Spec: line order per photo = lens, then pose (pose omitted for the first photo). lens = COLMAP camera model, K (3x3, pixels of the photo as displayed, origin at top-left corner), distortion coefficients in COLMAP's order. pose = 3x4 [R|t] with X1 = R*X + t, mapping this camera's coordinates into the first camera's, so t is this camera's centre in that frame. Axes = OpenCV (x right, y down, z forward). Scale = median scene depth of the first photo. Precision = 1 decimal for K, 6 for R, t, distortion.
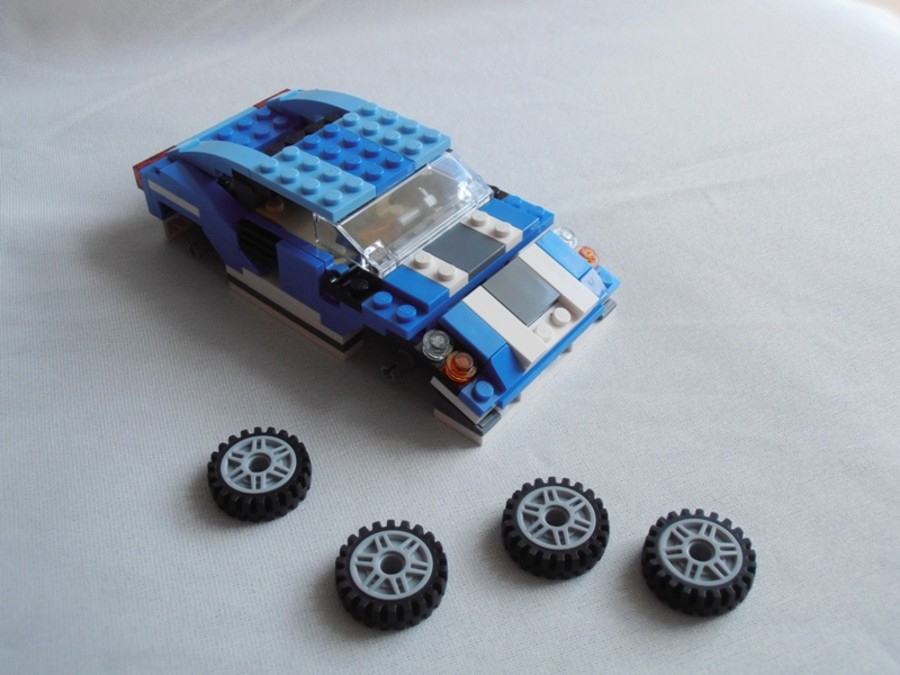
lens RADIAL K [[891.4, 0, 450.0], [0, 891.4, 337.5], [0, 0, 1]] dist [-0.052741, 0.033416]
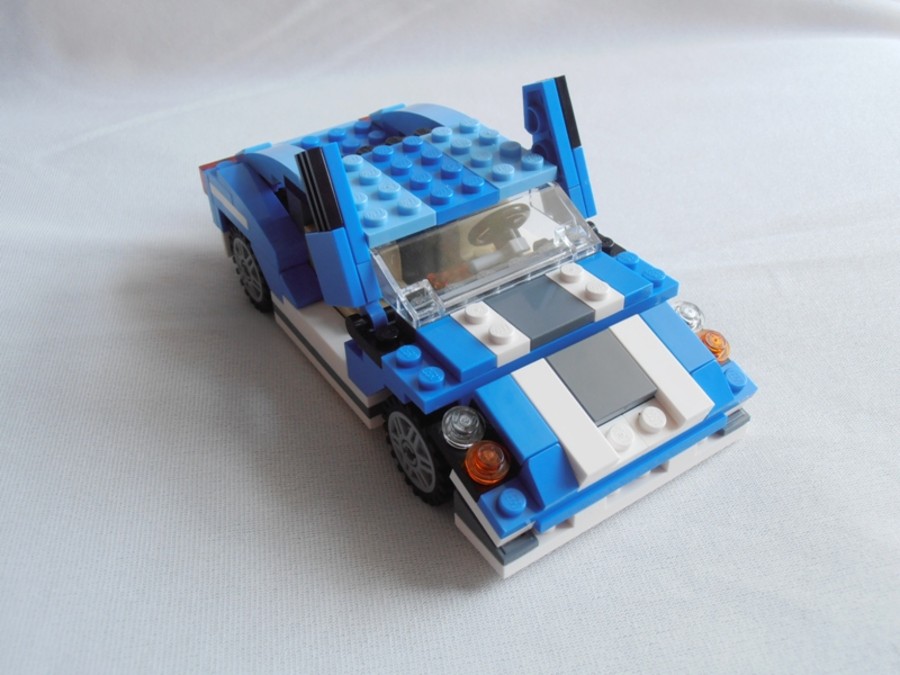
lens RADIAL K [[891.4, 0, 450.0], [0, 891.4, 337.5], [0, 0, 1]] dist [-0.052741, 0.033416]
pose [[0.955877, 0.148429, -0.253510, 0.136030], [-0.171209, 0.982733, -0.070168, -0.010102], [0.238717, 0.110475, 0.964785, 0.261191]]
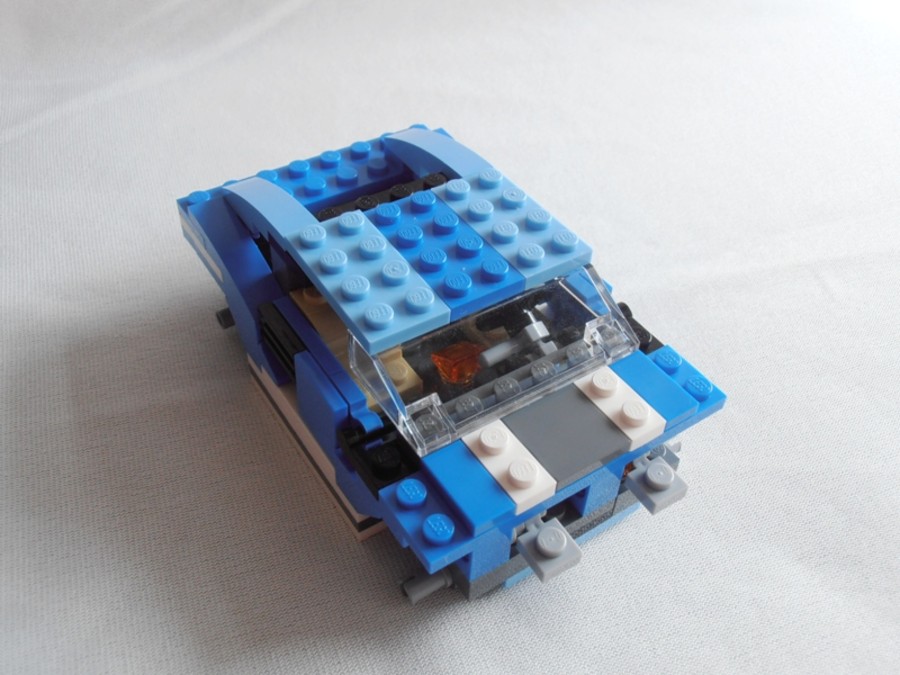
lens RADIAL K [[891.4, 0, 450.0], [0, 891.4, 337.5], [0, 0, 1]] dist [-0.052741, 0.033416]
pose [[0.952971, 0.224124, -0.203994, 0.050877], [-0.224976, 0.974173, 0.019317, -0.157058], [0.203055, 0.027485, 0.978781, 0.357084]]
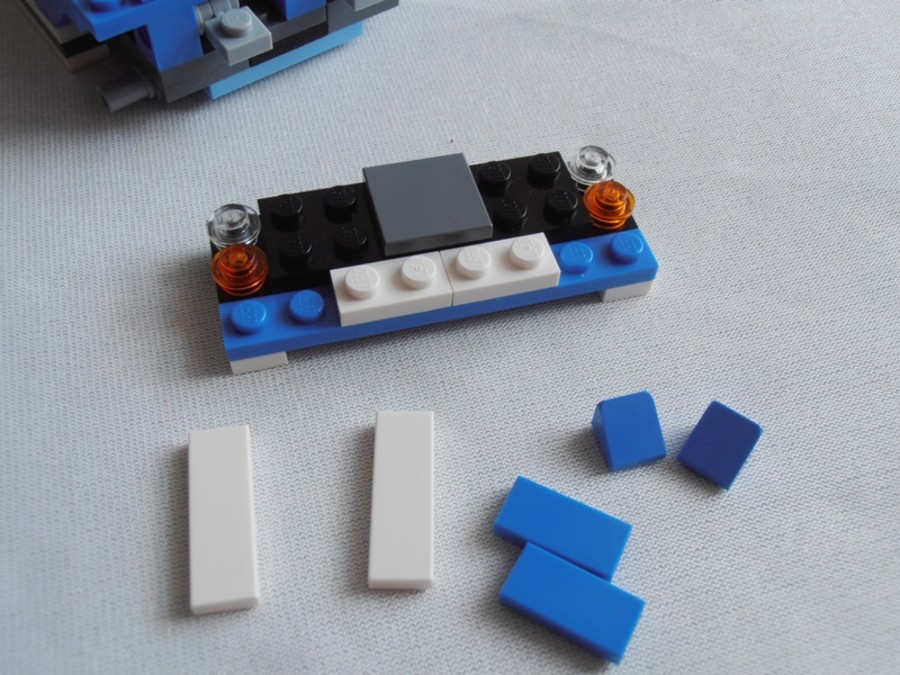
lens RADIAL K [[891.4, 0, 450.0], [0, 891.4, 337.5], [0, 0, 1]] dist [-0.052741, 0.033416]
pose [[0.974214, 0.214979, -0.068493, 0.243933], [-0.194732, 0.954466, 0.225997, 0.011933], [0.113959, -0.206831, 0.971717, 0.370620]]
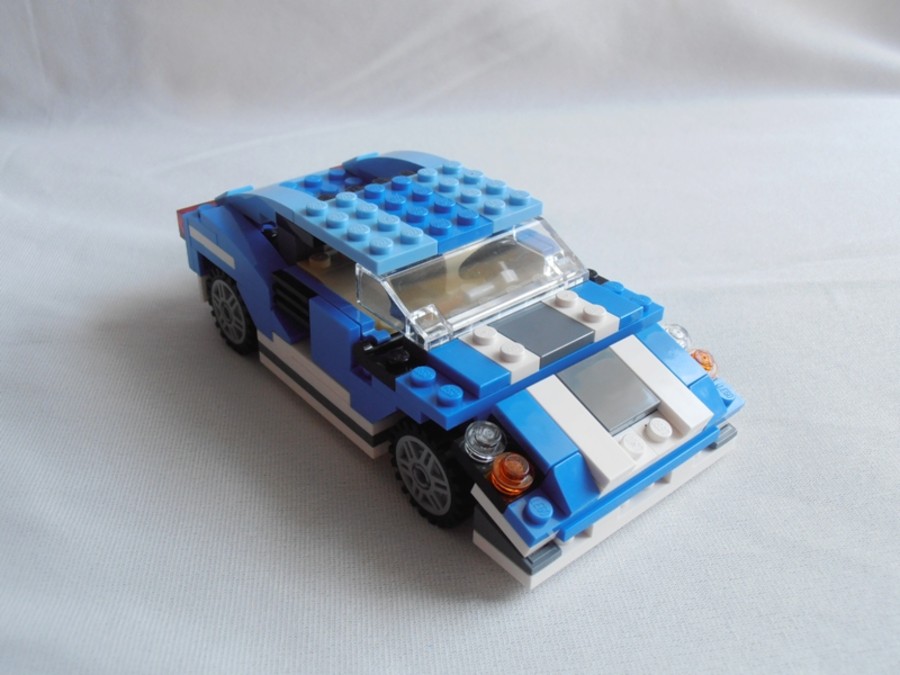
lens RADIAL K [[891.4, 0, 450.0], [0, 891.4, 337.5], [0, 0, 1]] dist [-0.052741, 0.033416]
pose [[0.983339, 0.104890, -0.148467, 0.053400], [-0.131492, 0.974367, -0.182534, 0.057931], [0.125516, 0.199015, 0.971925, 0.232473]]
